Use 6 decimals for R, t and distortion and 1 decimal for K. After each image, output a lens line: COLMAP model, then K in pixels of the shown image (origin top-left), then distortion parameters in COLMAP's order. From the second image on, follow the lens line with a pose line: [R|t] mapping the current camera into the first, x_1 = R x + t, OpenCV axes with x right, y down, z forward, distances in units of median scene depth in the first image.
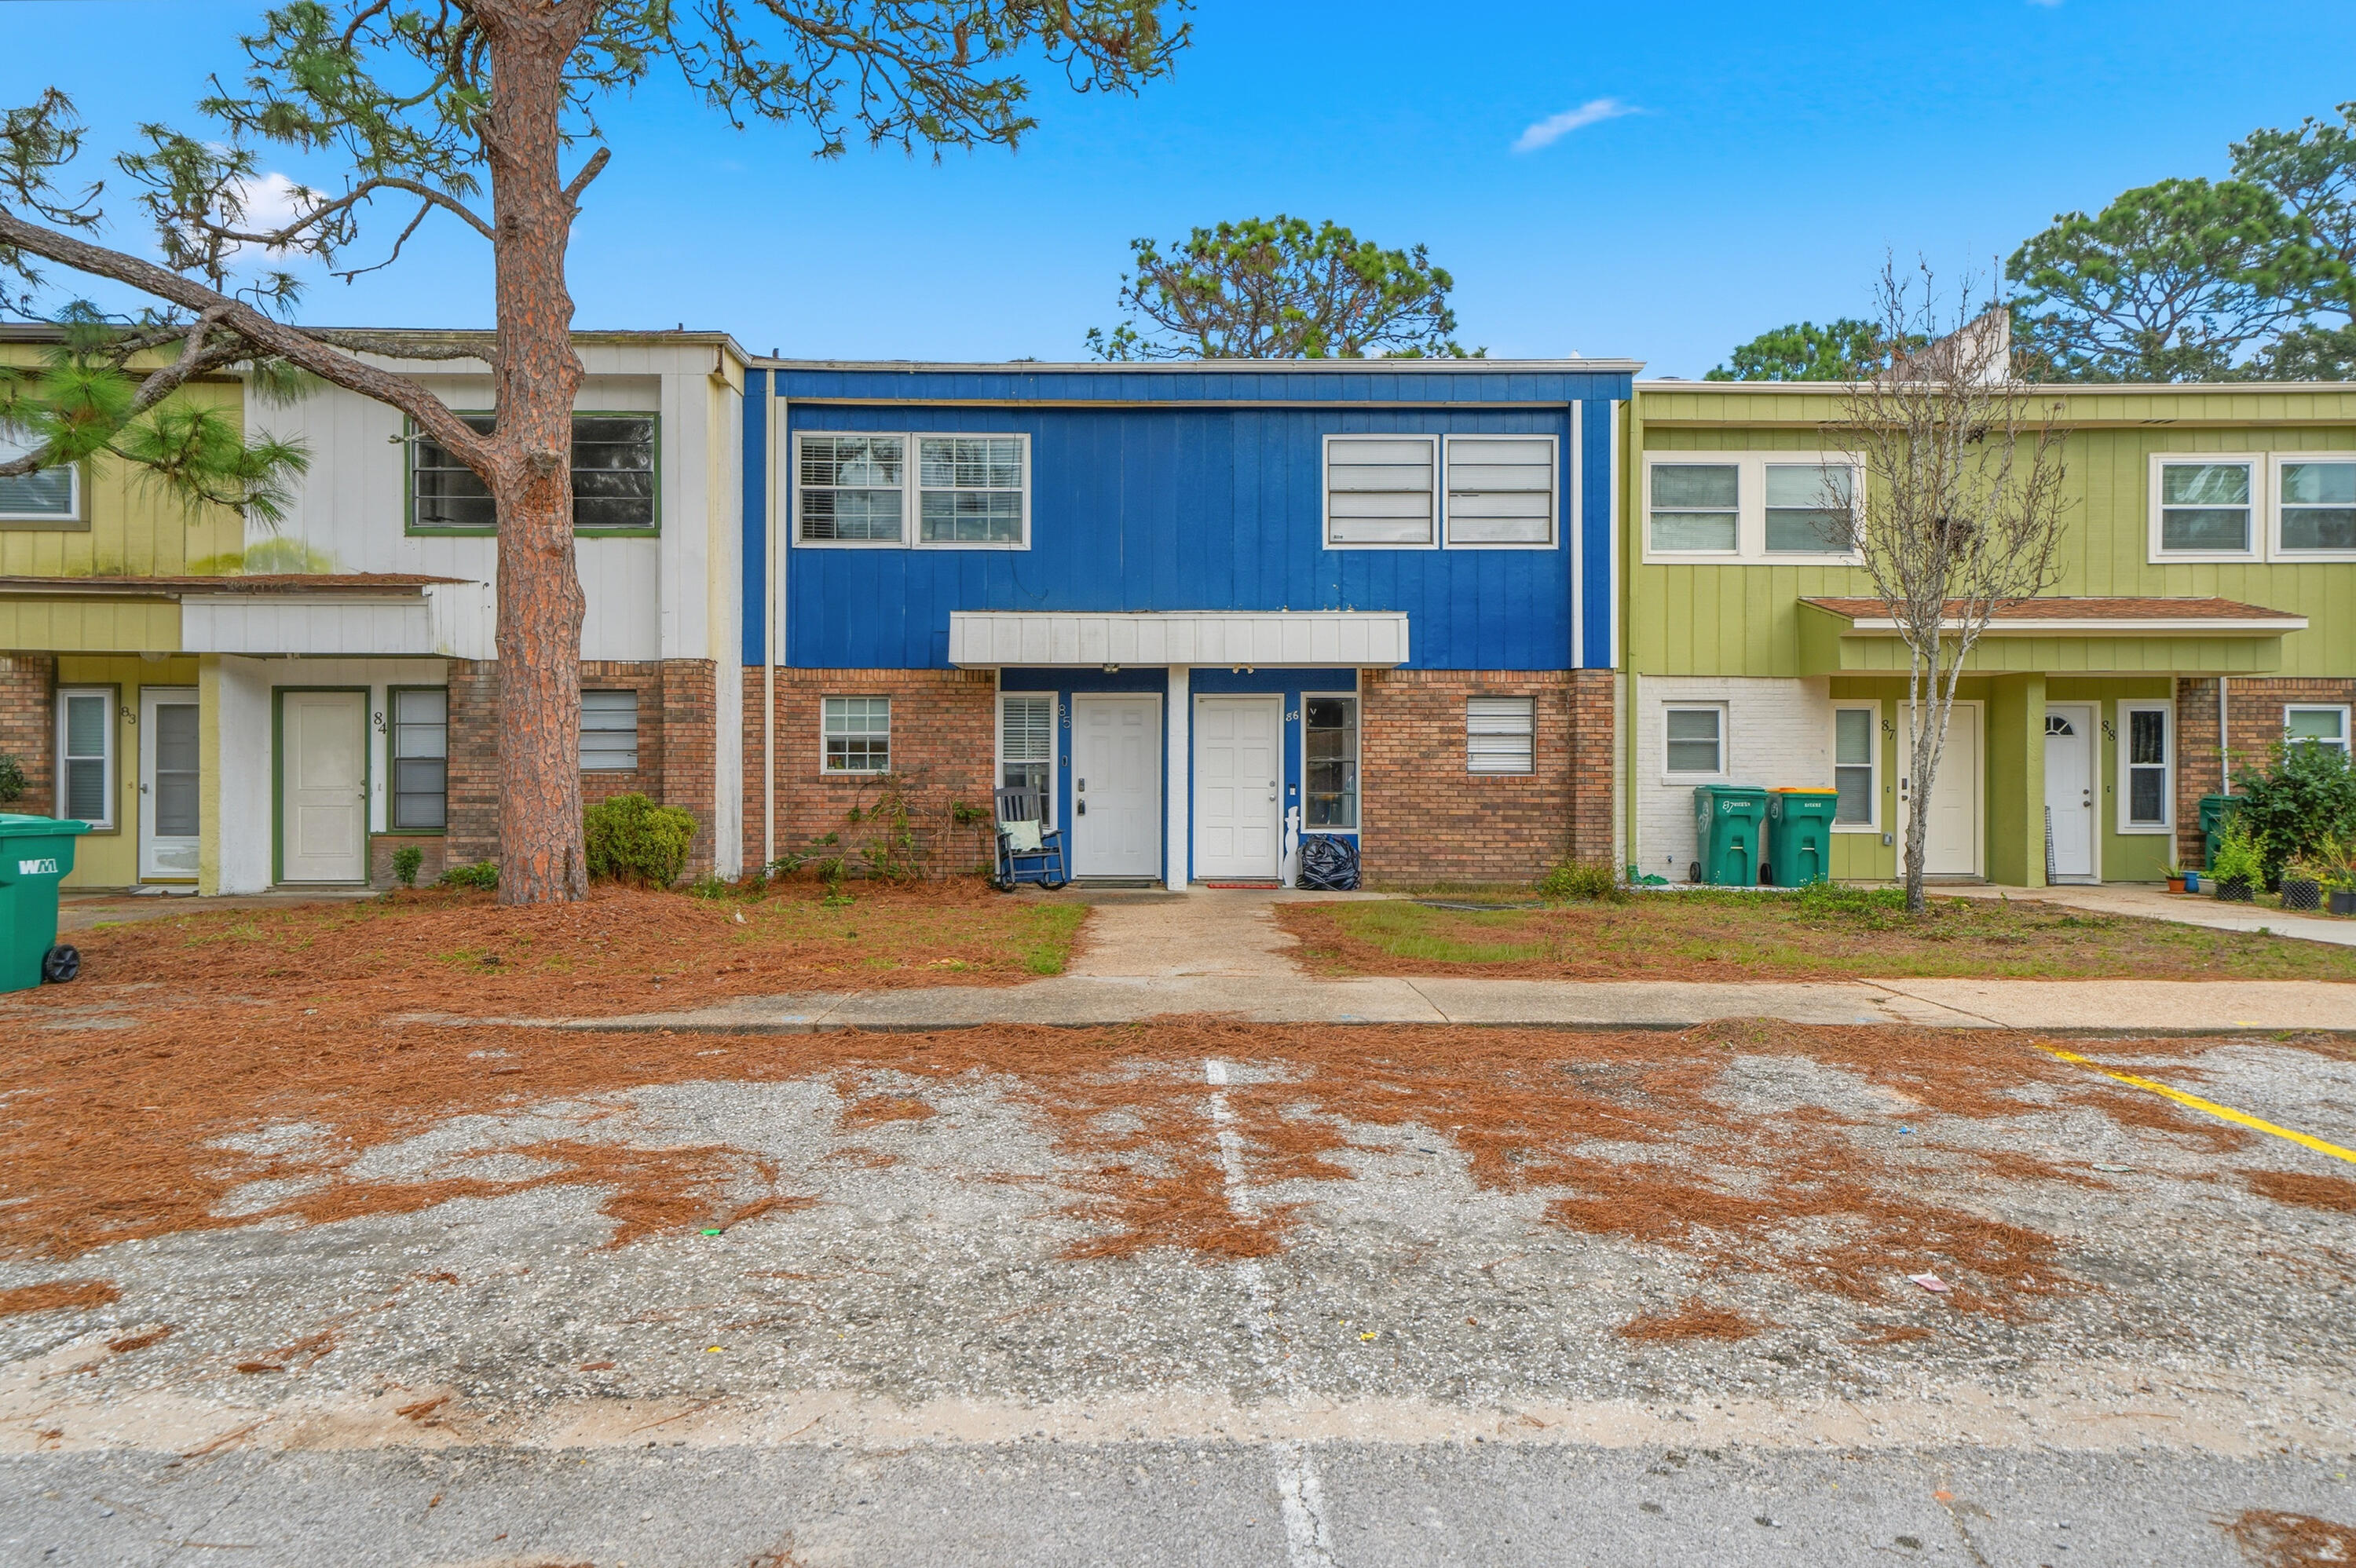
lens RADIAL K [[1615.3, 0, 1178.0], [0, 1615.3, 784.0], [0, 0, 1]] dist [0.055711, 0.000161]
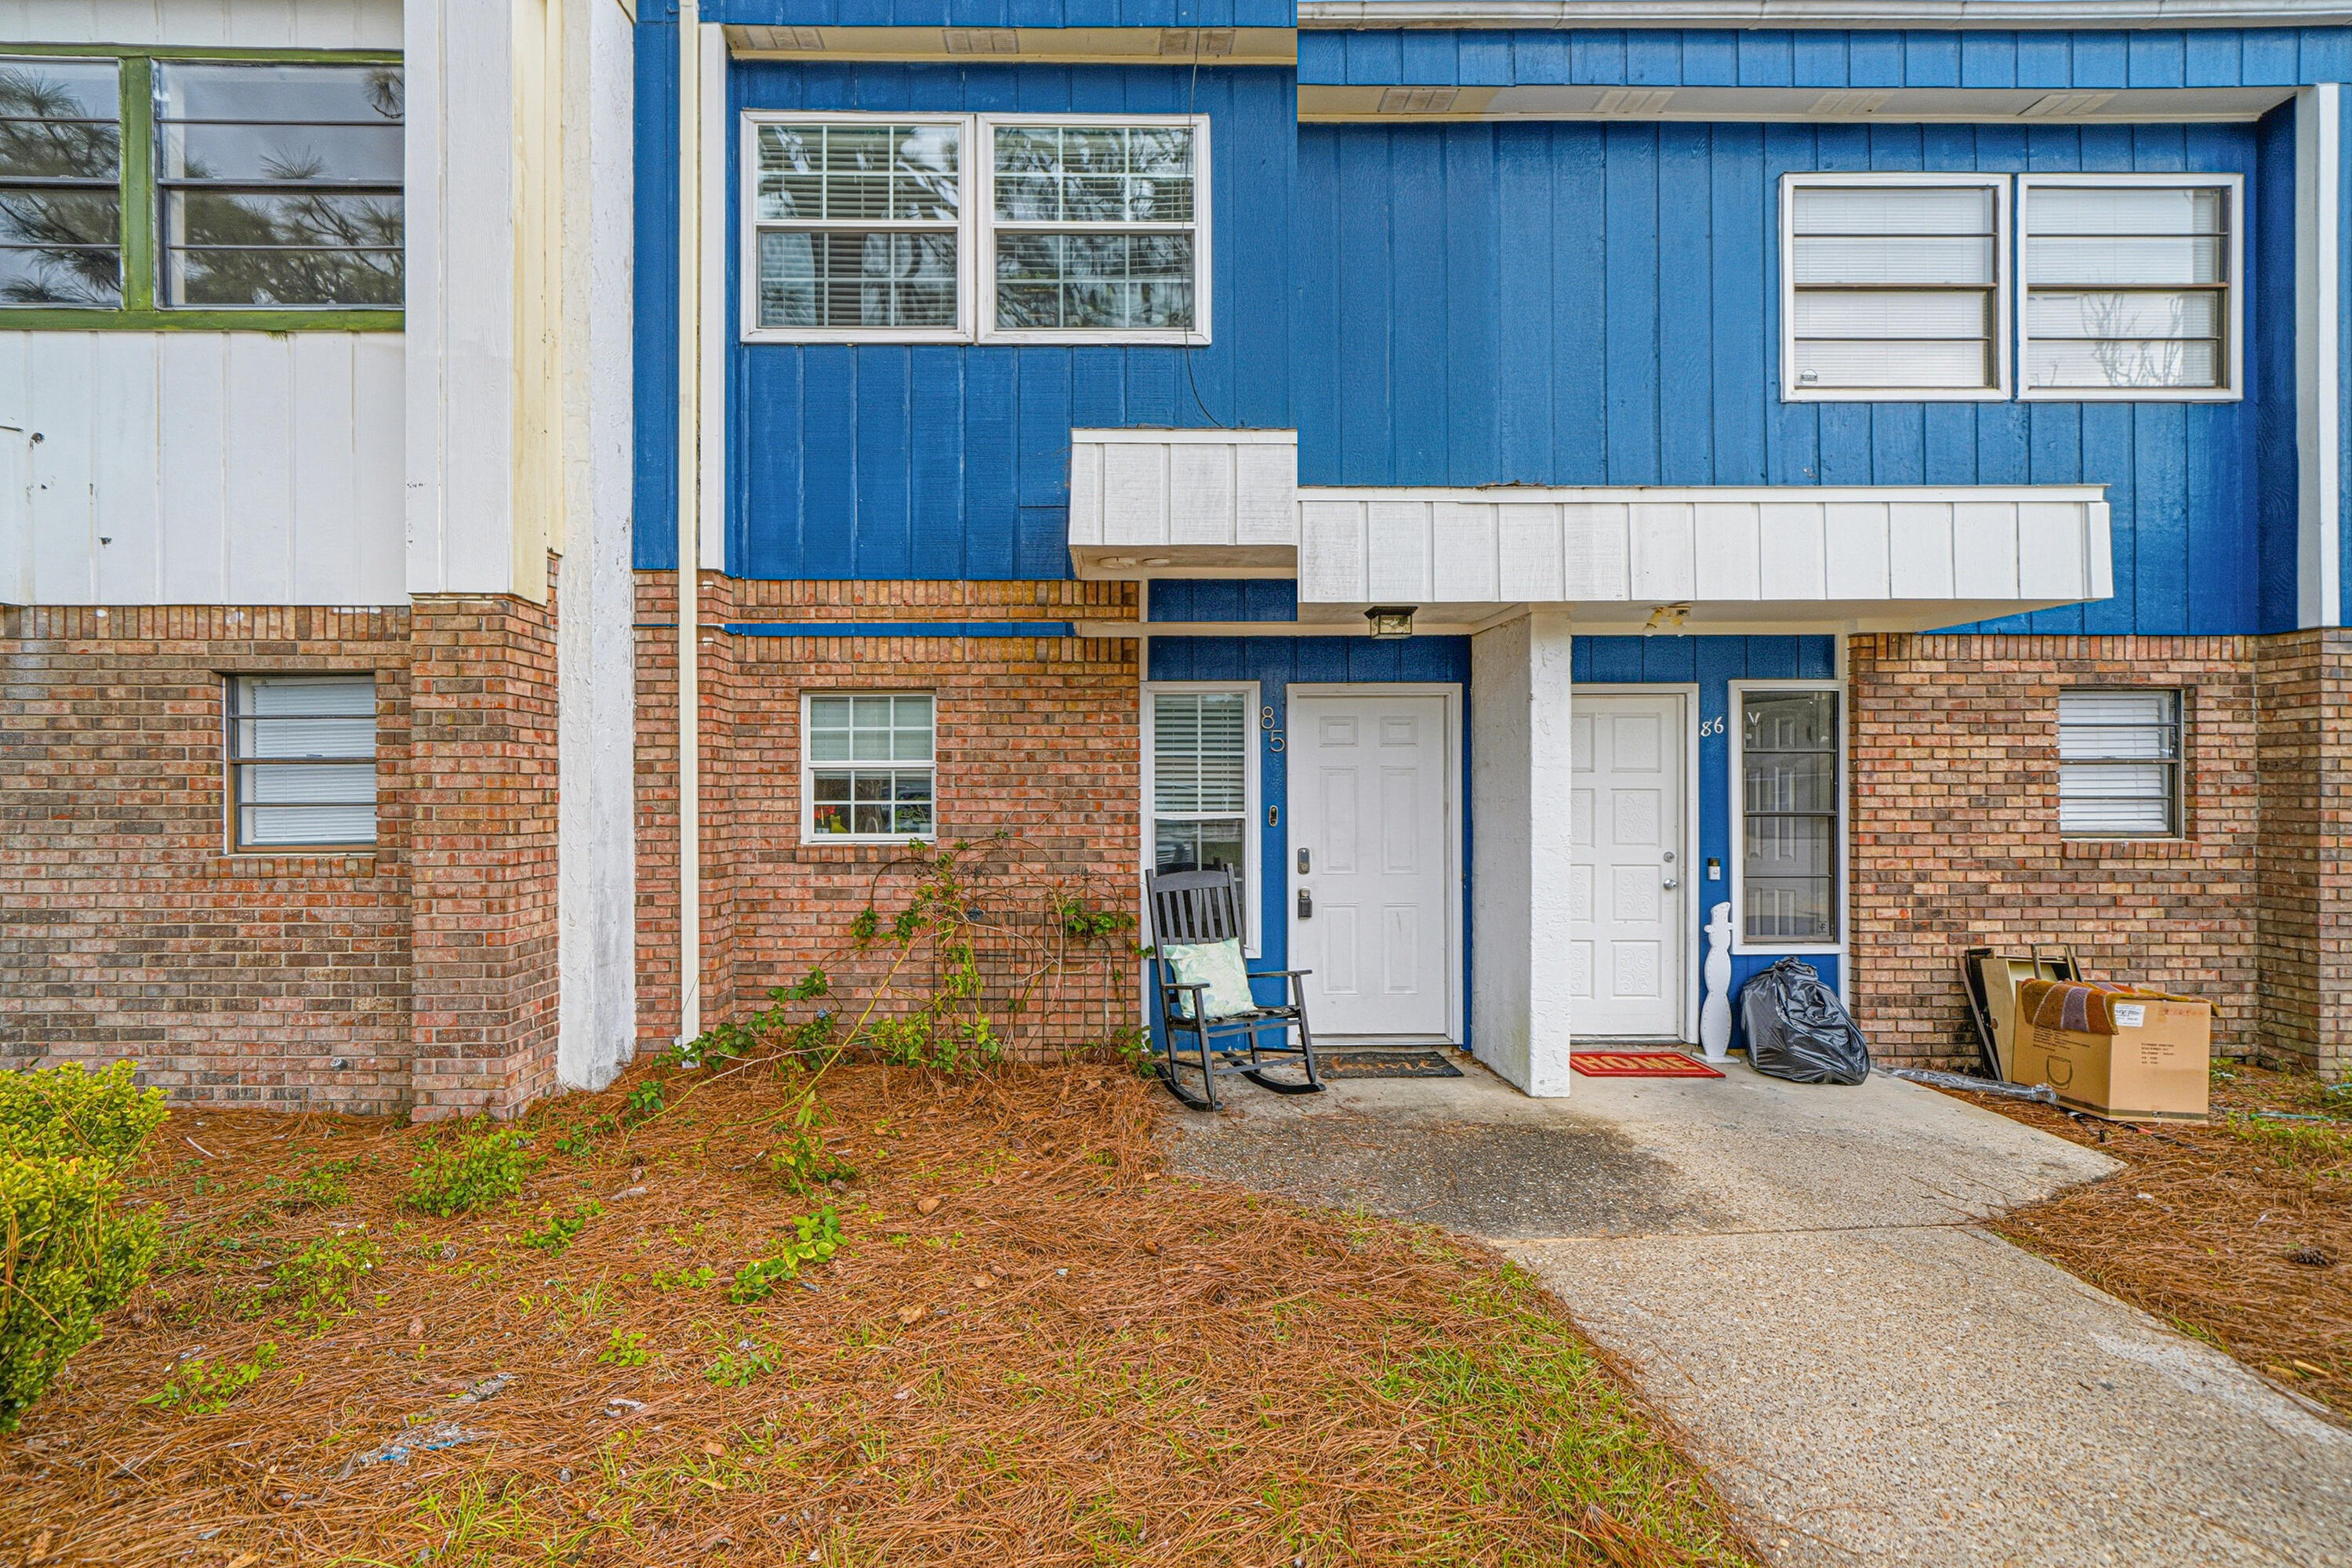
lens RADIAL K [[1251.3, 0, 1171.7], [0, 1251.3, 798.9], [0, 0, 1]] dist [-0.001513, -0.000041]
pose [[0.999989, -0.003991, 0.002520, -0.104573], [0.003992, 0.999992, -0.000383, -0.019716], [-0.002518, 0.000393, 0.999997, 0.605808]]
